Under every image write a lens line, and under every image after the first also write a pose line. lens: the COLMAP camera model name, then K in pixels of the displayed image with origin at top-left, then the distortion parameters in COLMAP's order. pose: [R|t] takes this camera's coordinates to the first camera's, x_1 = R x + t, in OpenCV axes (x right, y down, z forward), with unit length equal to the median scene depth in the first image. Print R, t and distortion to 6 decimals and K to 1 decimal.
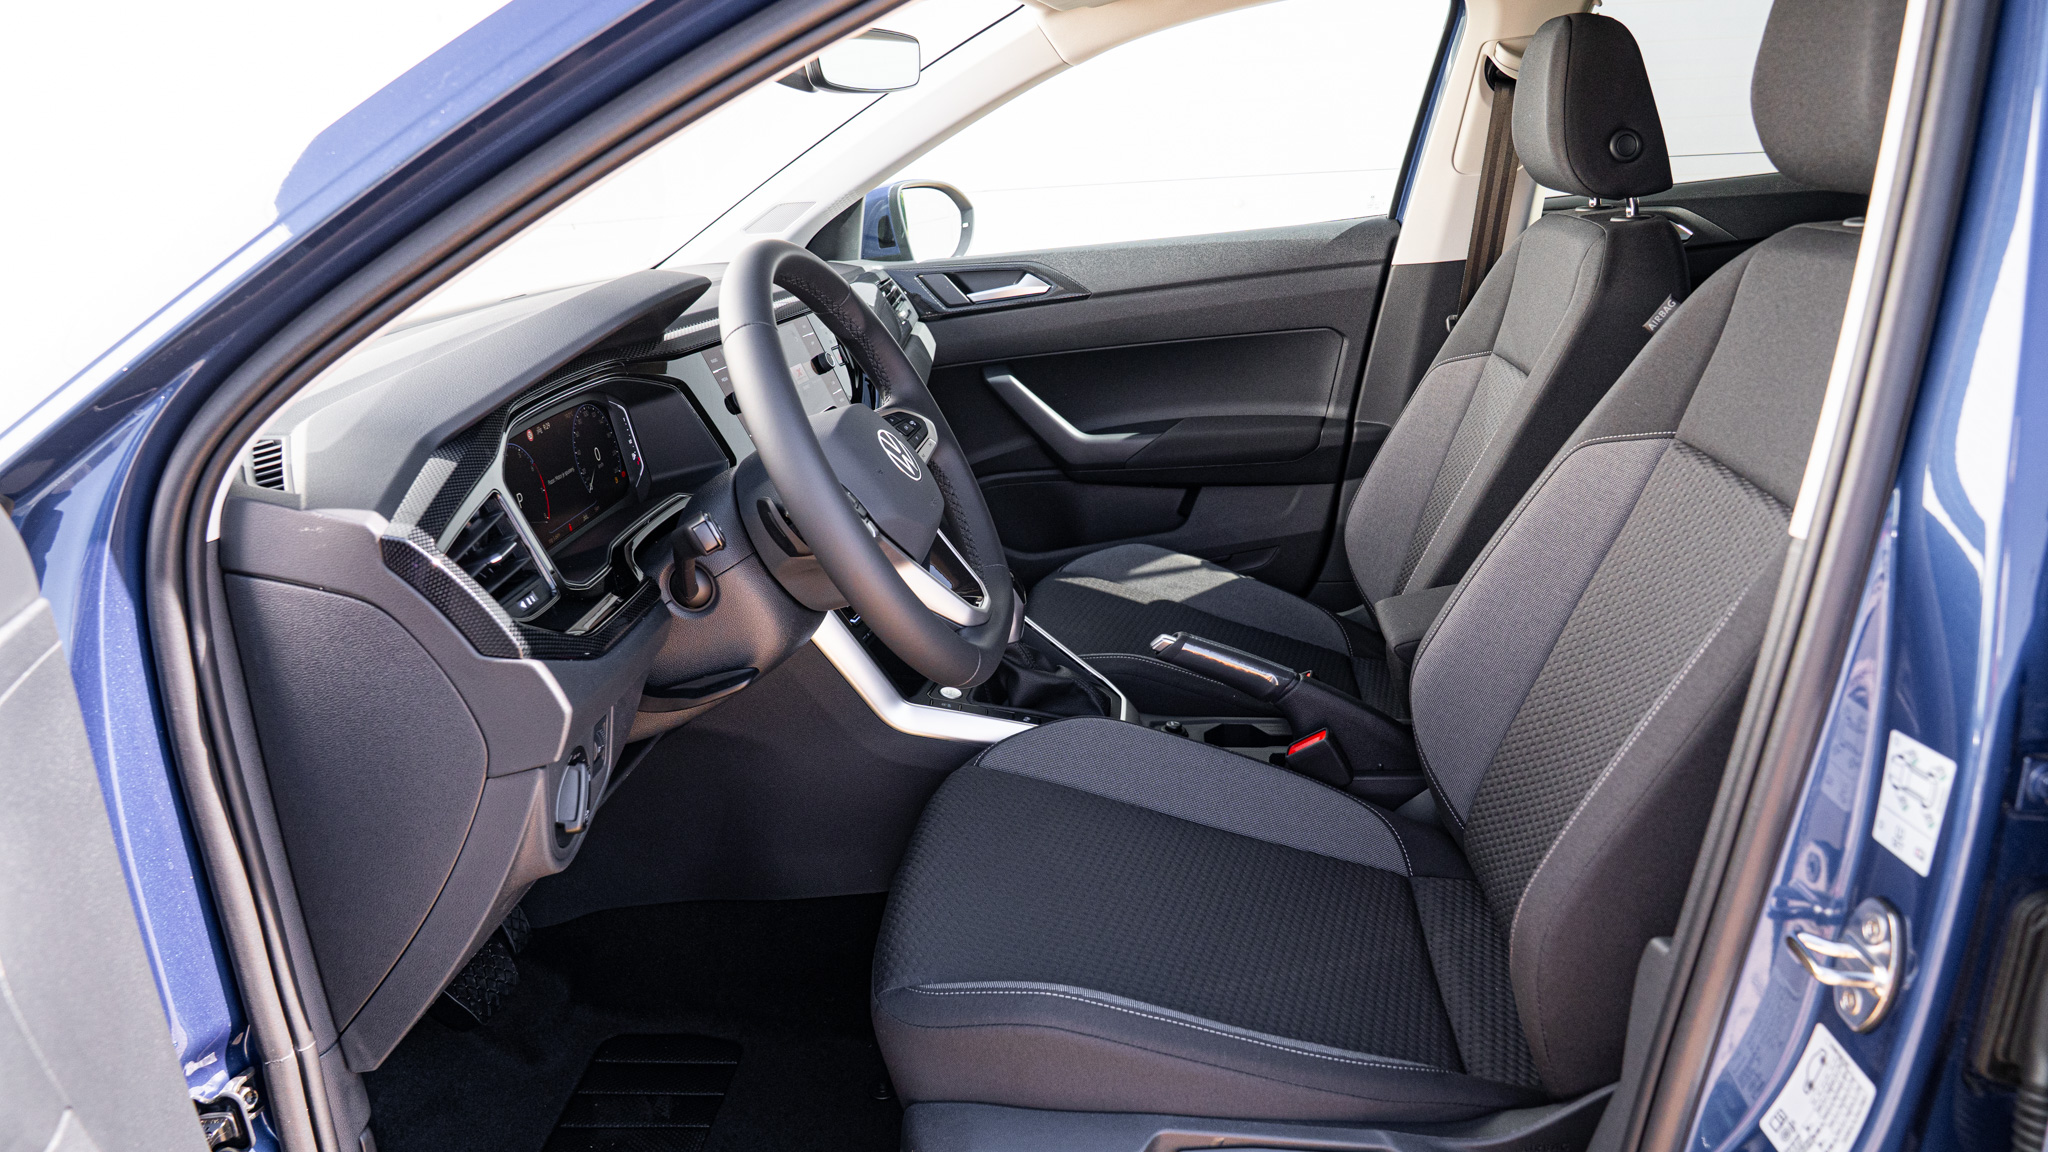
lens RADIAL K [[1419.7, 0, 1007.9], [0, 1419.7, 569.7], [0, 0, 1]] dist [-0.126383, 0.097774]
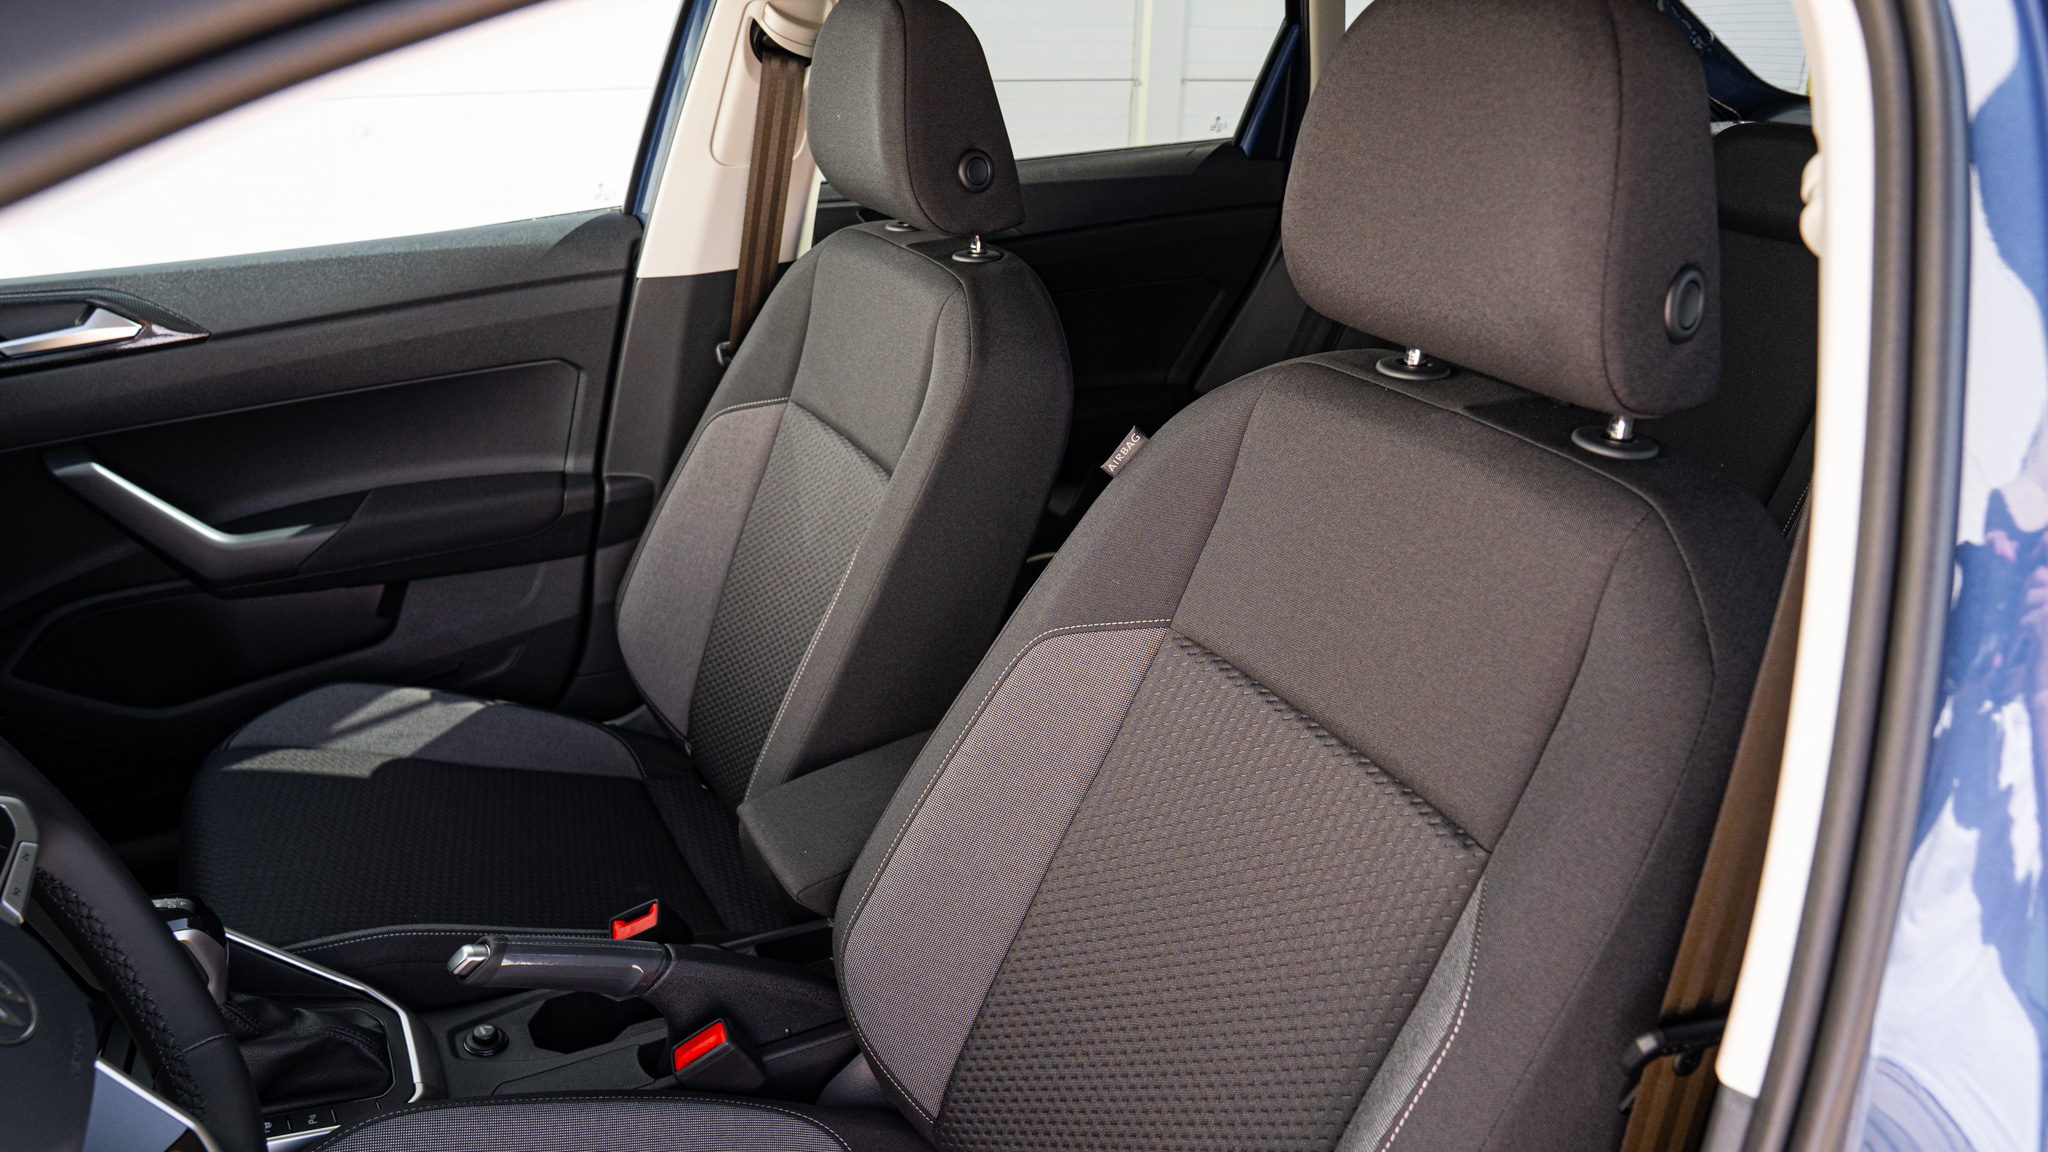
lens RADIAL K [[1419.7, 0, 1007.9], [0, 1419.7, 569.7], [0, 0, 1]] dist [-0.126383, 0.097774]
pose [[0.815666, -0.146754, 0.559601, -0.015088], [0.091204, 0.987814, 0.126114, -0.134737], [-0.571289, -0.051829, 0.819111, 0.236130]]
